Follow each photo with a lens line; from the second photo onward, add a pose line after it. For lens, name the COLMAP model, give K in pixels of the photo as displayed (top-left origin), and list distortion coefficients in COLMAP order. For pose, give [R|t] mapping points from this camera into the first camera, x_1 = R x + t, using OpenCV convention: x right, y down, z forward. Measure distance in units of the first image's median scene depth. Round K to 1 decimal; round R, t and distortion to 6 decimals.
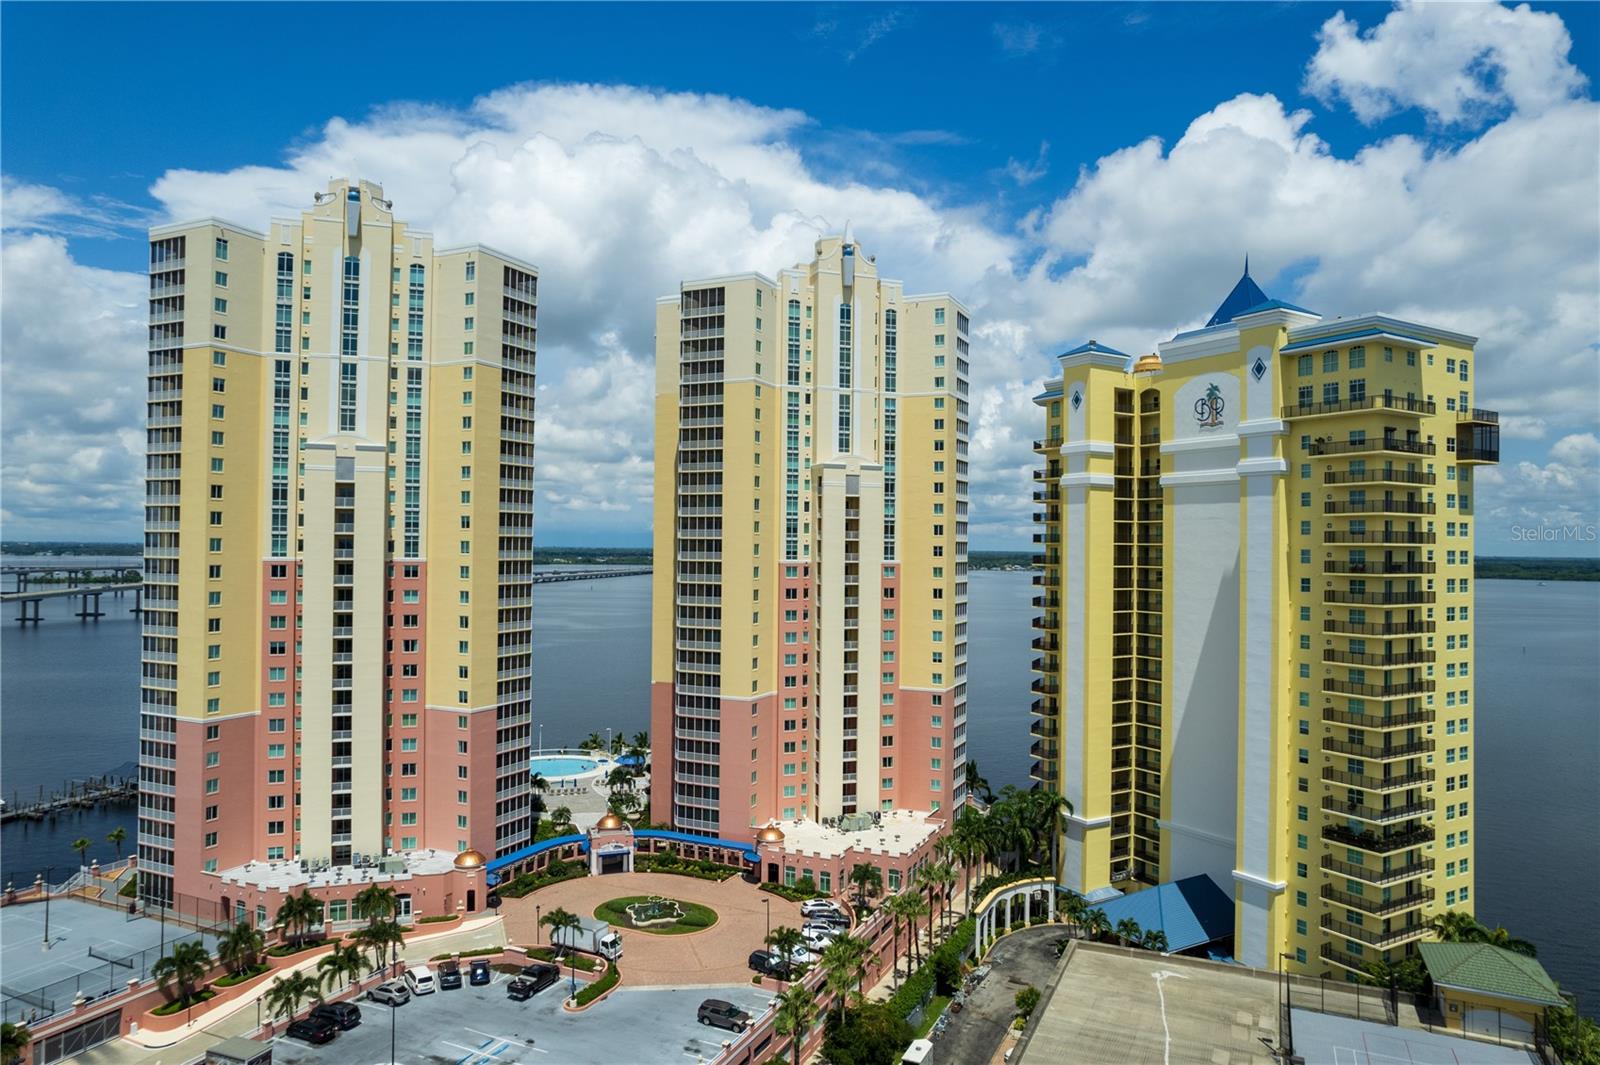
lens RADIAL K [[1023.0, 0, 802.9], [0, 1023.0, 529.7], [0, 0, 1]] dist [-0.061152, 0.051036]
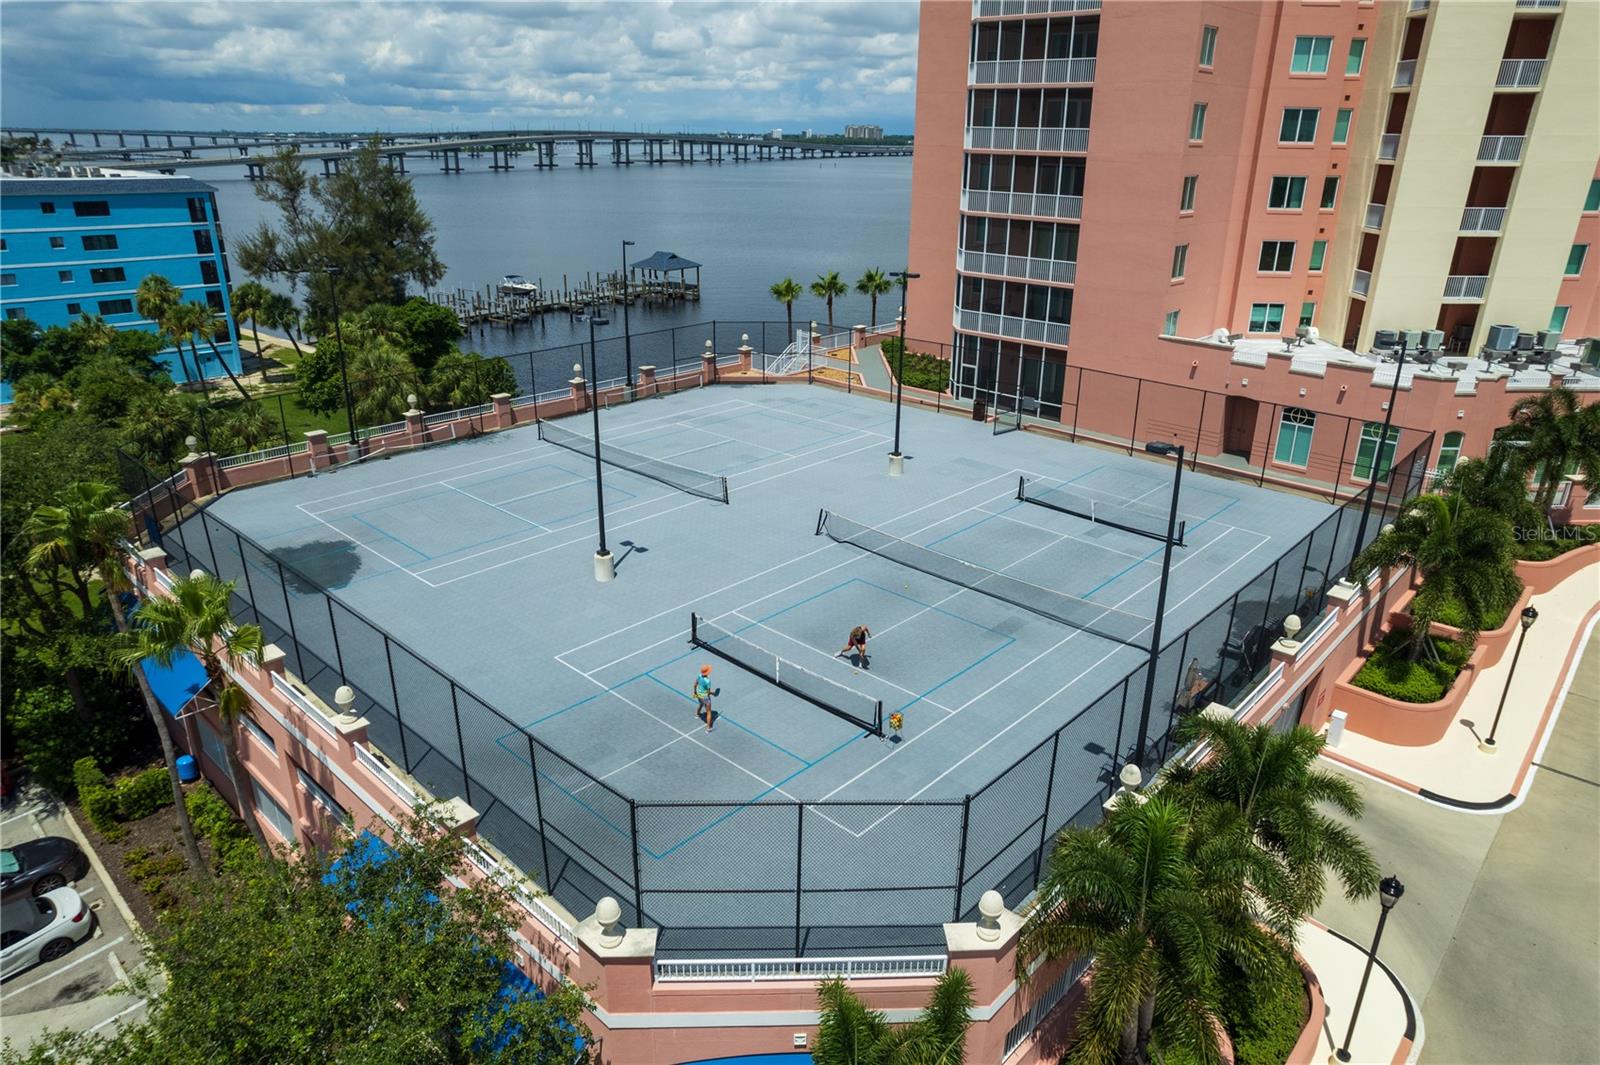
lens RADIAL K [[1023.0, 0, 802.9], [0, 1023.0, 529.7], [0, 0, 1]] dist [-0.061152, 0.051036]
pose [[0.950941, 0.115759, -0.286899, -0.552265], [0.003845, 0.922865, 0.385104, 0.228281], [0.309349, -0.367314, 0.877145, 0.506565]]
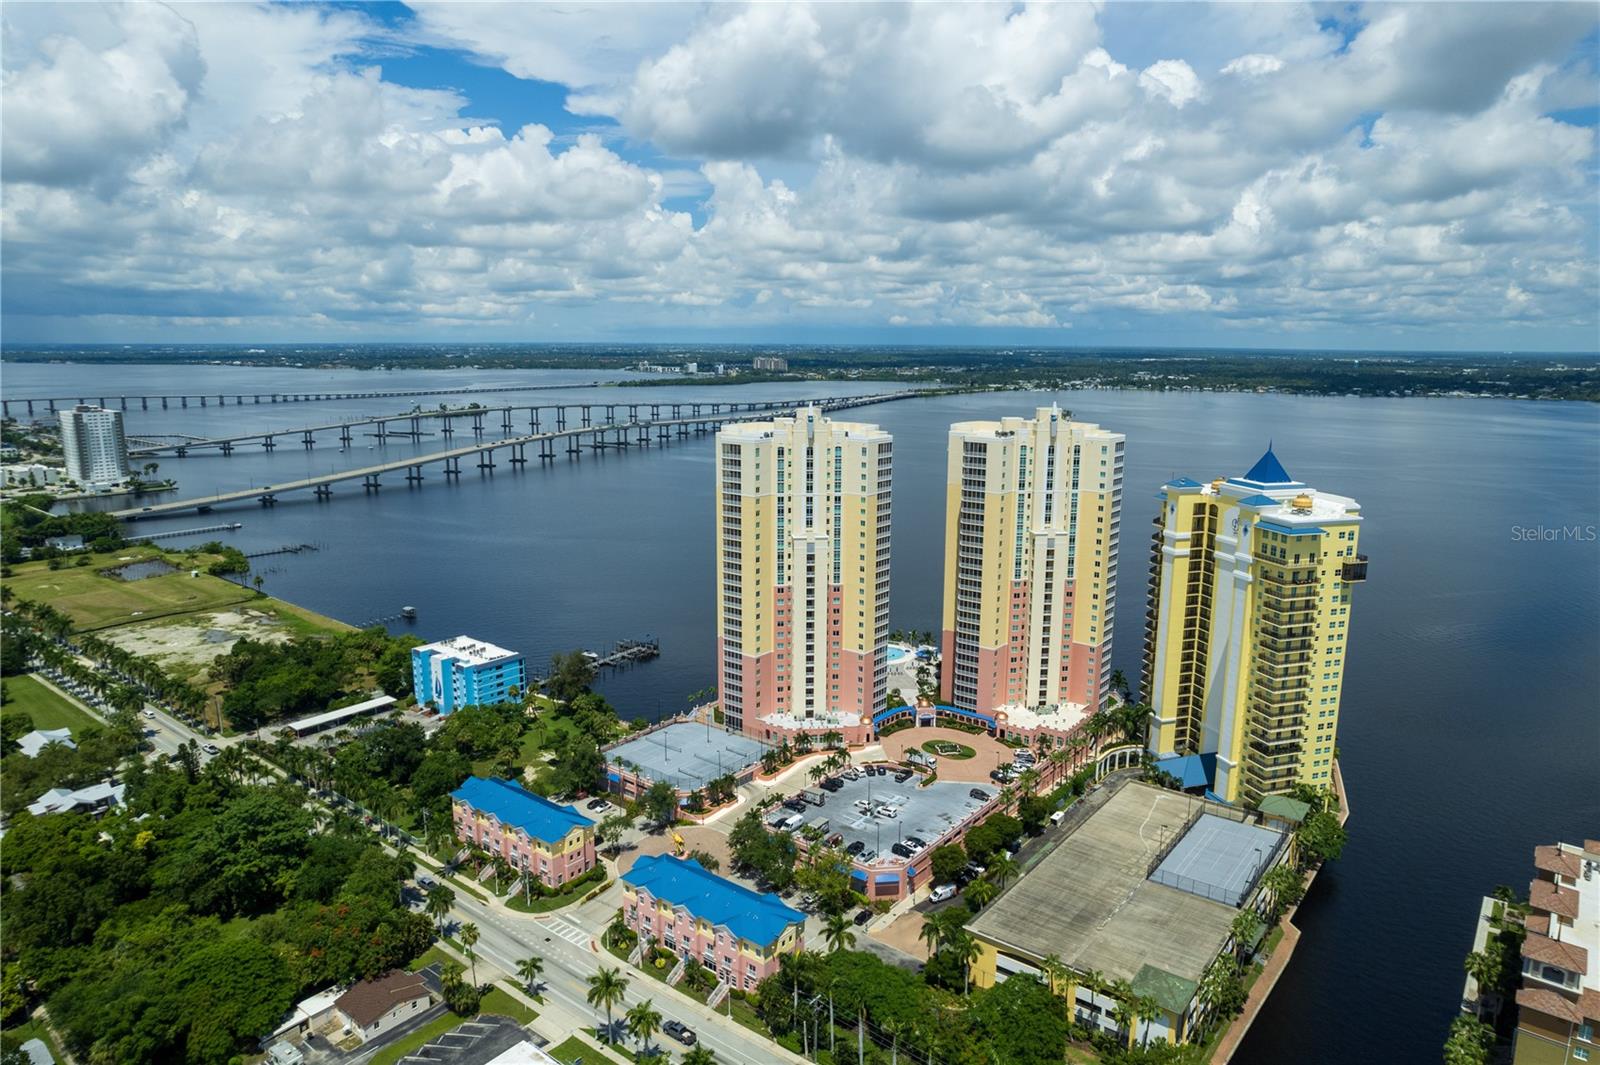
lens RADIAL K [[1023.0, 0, 802.9], [0, 1023.0, 529.7], [0, 0, 1]] dist [-0.061152, 0.051036]
pose [[0.972401, 0.038878, -0.230054, 0.039700], [0.007908, 0.979961, 0.199033, -0.516481], [0.233182, -0.195359, 0.952607, -1.062710]]
